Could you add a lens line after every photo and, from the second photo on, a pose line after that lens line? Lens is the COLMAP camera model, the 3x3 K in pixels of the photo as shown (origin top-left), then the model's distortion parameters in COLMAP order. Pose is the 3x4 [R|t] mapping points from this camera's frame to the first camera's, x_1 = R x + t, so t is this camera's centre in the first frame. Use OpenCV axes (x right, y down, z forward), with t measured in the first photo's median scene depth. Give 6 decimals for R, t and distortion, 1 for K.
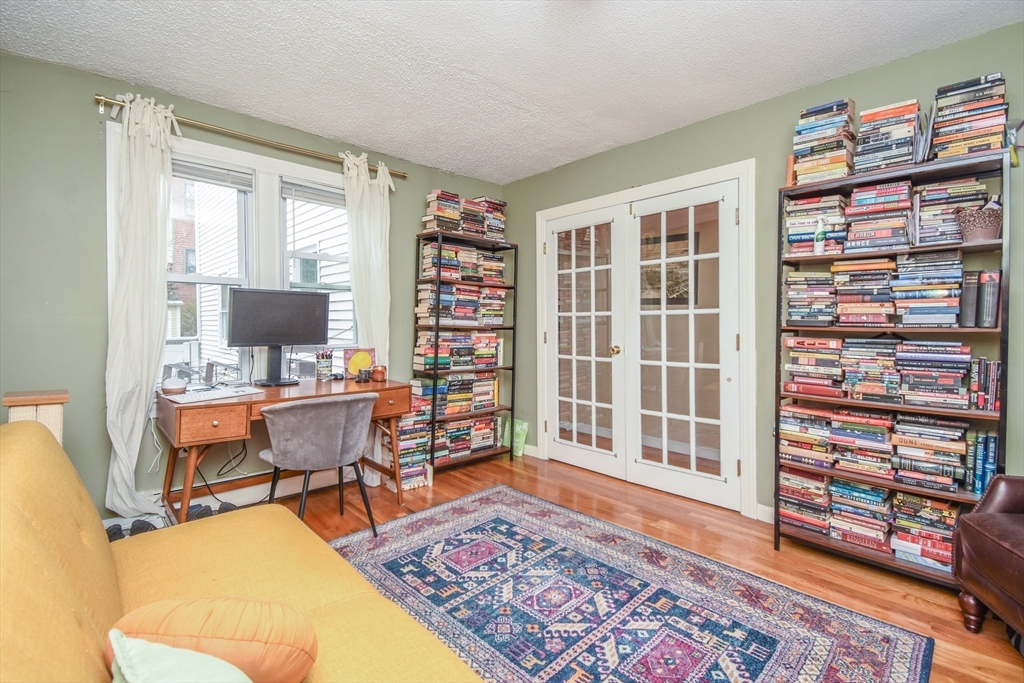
lens RADIAL K [[457.4, 0, 517.5], [0, 457.4, 325.6], [0, 0, 1]] dist [0.016206, -0.000322]
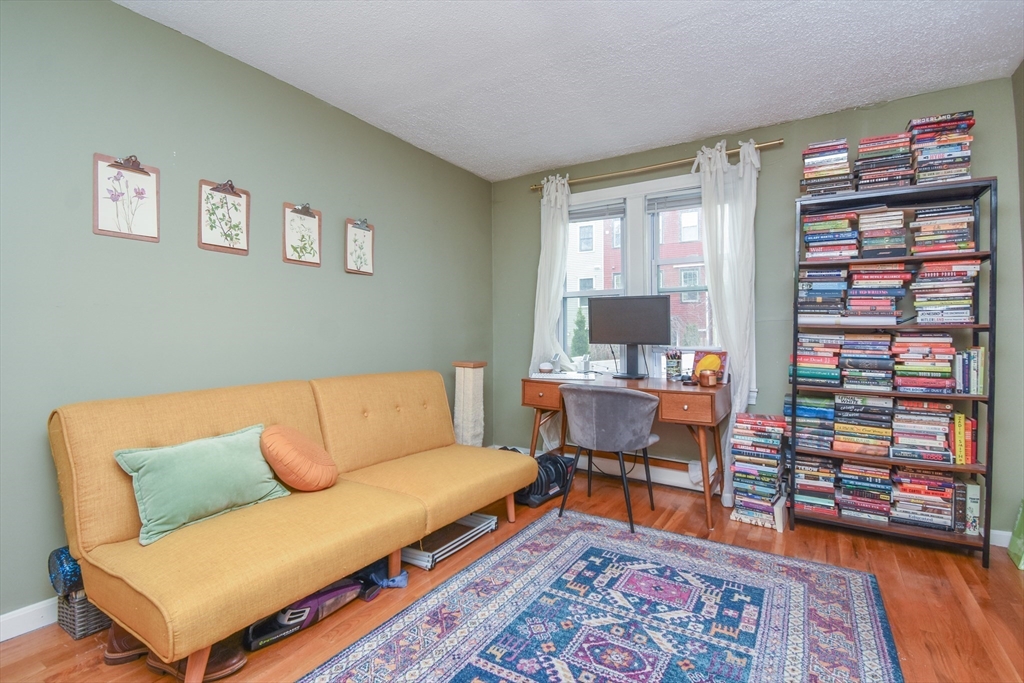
lens RADIAL K [[480.2, 0, 514.0], [0, 480.2, 323.8], [0, 0, 1]] dist [-0.000920, -0.000711]
pose [[0.247793, -0.027980, -0.968409, 0.556098], [-0.007887, 0.999491, -0.030896, 0.030445], [0.968781, 0.015293, 0.247446, 0.406214]]
